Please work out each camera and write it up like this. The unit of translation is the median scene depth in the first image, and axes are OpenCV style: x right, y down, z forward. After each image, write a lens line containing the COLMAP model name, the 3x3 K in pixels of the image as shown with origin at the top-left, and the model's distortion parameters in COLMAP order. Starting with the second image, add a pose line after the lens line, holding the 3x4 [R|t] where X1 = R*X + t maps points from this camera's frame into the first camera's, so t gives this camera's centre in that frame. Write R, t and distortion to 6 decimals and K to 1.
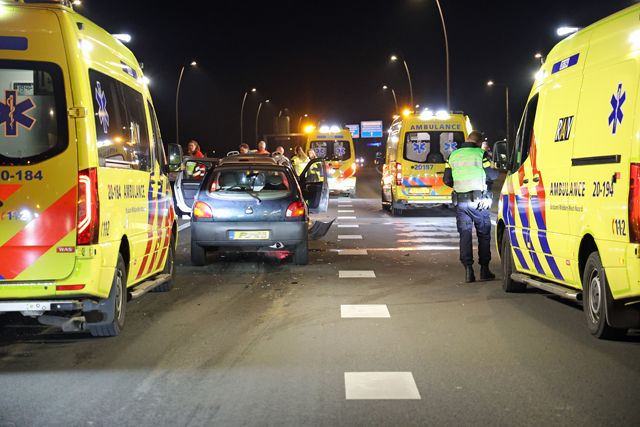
lens RADIAL K [[1408.0, 0, 320.0], [0, 1408.0, 213.5], [0, 0, 1]] dist [0.414957, -0.058204]
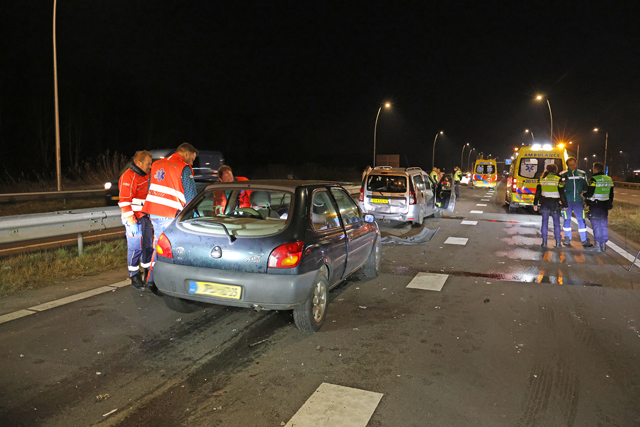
lens RADIAL K [[485.3, 0, 320.0], [0, 485.3, 213.5], [0, 0, 1]] dist [-0.059789, 0.046483]
pose [[0.937401, 0.062345, -0.342626, 0.070061], [-0.044121, 0.997178, 0.060737, -0.035450], [0.345446, -0.041818, 0.937506, 0.783630]]
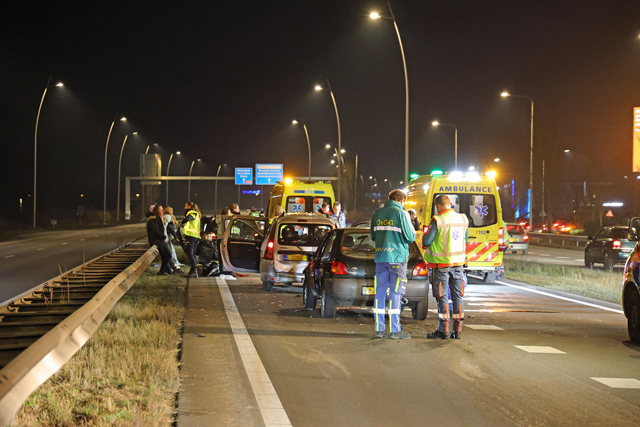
lens RADIAL K [[1936.8, 0, 320.0], [0, 1936.8, 213.5], [0, 0, 1]] dist [0.742198, -0.675875]
pose [[0.996230, 0.027538, 0.082260, -0.221806], [-0.024460, 0.998971, -0.038195, 0.013458], [-0.083227, 0.036039, 0.995879, -0.528659]]
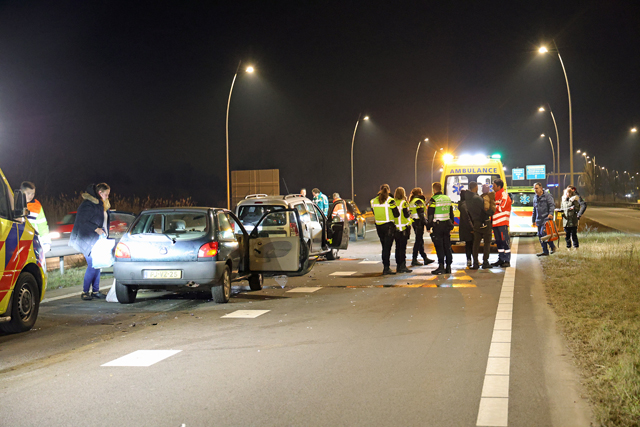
lens RADIAL K [[1195.1, 0, 320.0], [0, 1195.1, 213.5], [0, 0, 1]] dist [0.290428, -0.010837]
pose [[0.987083, -0.003198, -0.160180, 0.204815], [-0.001018, 0.999655, -0.026228, -0.006906], [0.160209, 0.026052, 0.986739, 0.124887]]
